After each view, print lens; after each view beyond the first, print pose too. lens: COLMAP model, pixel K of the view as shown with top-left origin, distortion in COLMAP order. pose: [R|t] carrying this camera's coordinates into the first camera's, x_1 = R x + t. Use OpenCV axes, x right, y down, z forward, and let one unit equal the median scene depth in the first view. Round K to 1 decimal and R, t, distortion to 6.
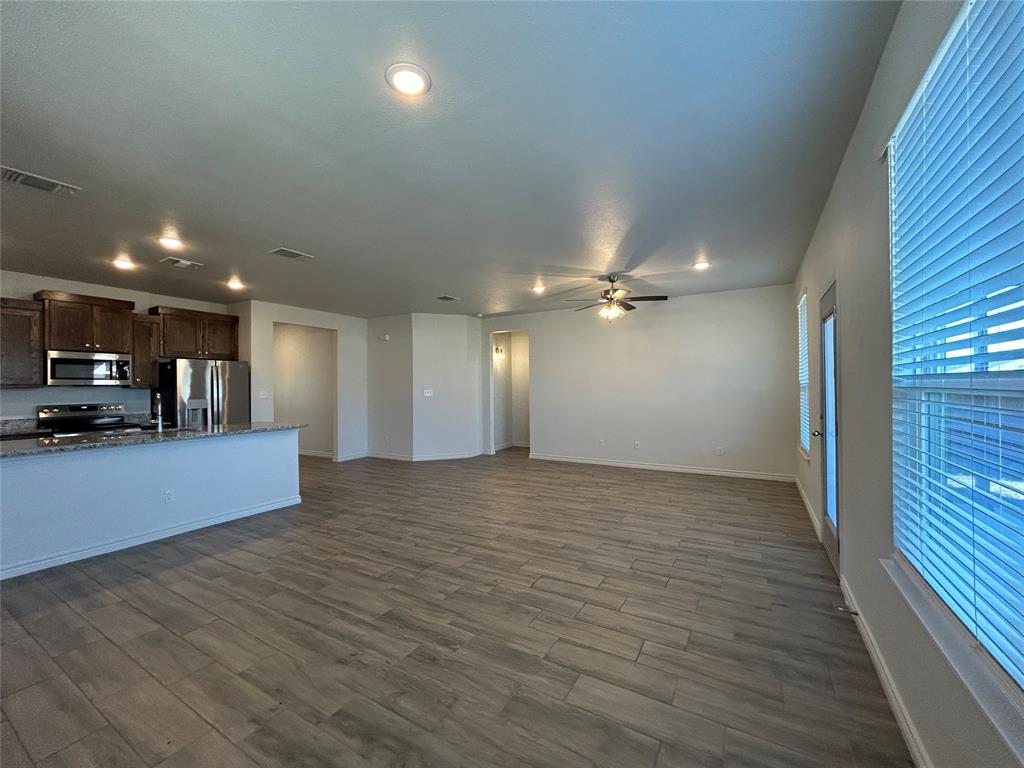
lens RADIAL K [[411.4, 0, 511.3], [0, 411.4, 387.0], [0, 0, 1]] dist [0.003466, -0.000479]
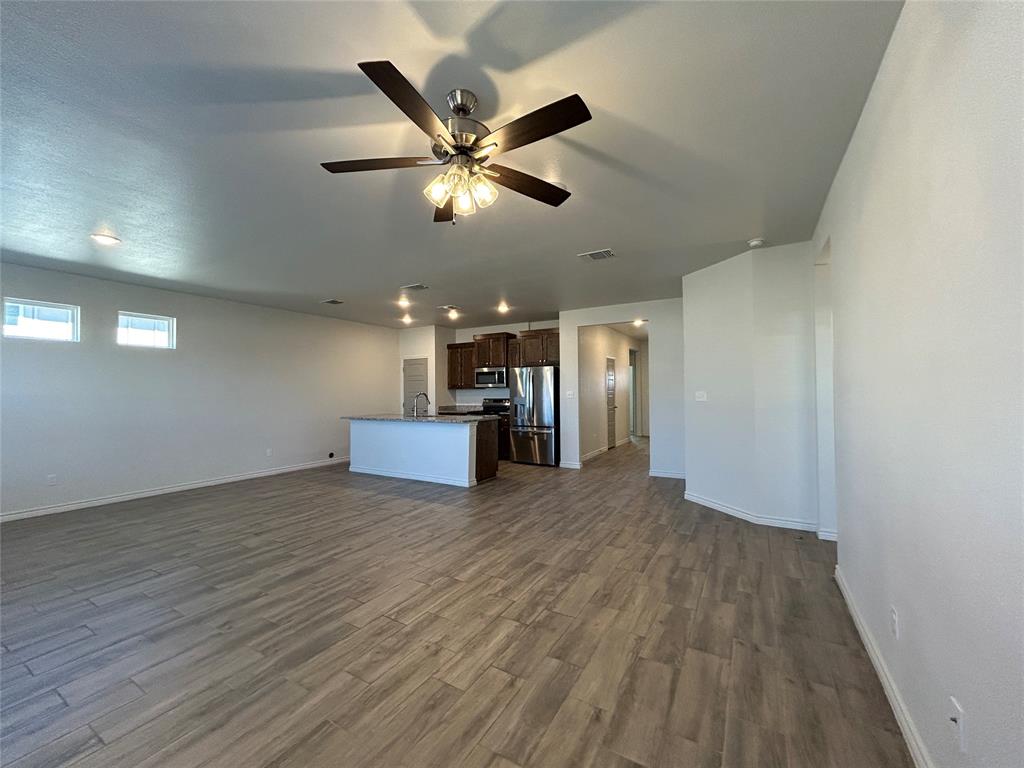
lens RADIAL K [[411.4, 0, 508.6], [0, 411.4, 387.0], [0, 0, 1]] dist [0.003466, -0.000479]
pose [[0.001404, -0.000614, -0.999999, 0.717881], [0.008096, 0.999967, -0.000603, -0.003367], [0.999966, -0.008095, 0.001409, 1.207608]]
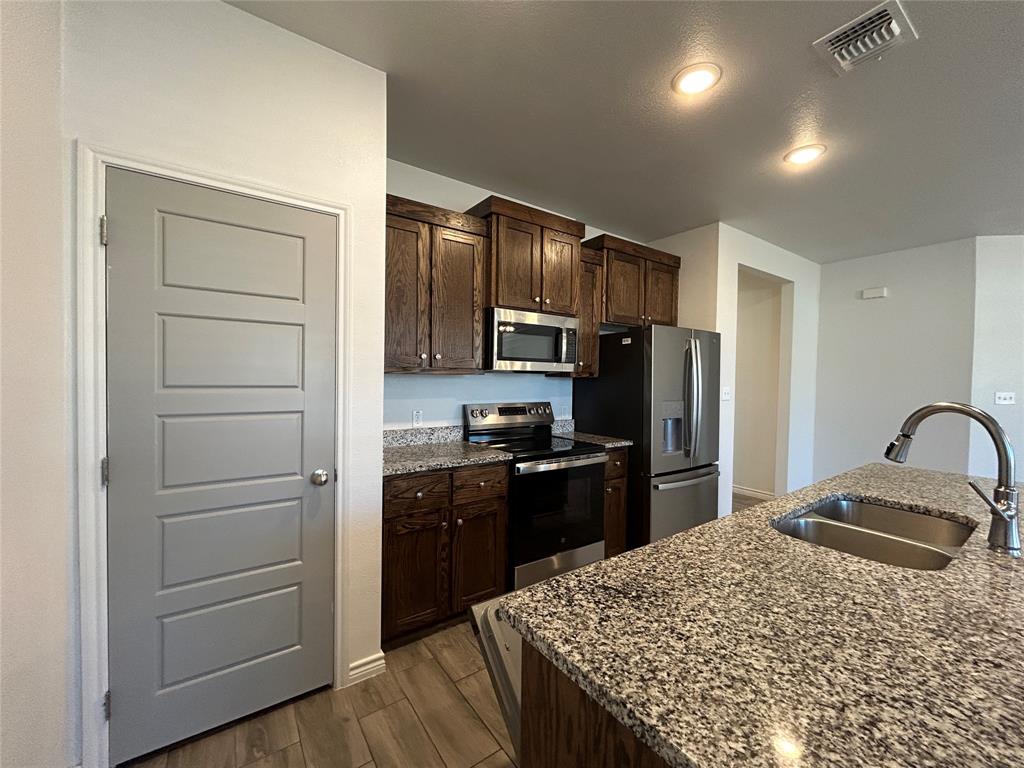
lens RADIAL K [[411.4, 0, 508.9], [0, 411.4, 382.0], [0, 0, 1]] dist [0.003466, -0.000479]
pose [[0.911600, 0.030755, -0.409927, -0.926289], [-0.025460, 0.999507, 0.018370, 0.001020], [0.410290, -0.006310, 0.911933, 0.533620]]
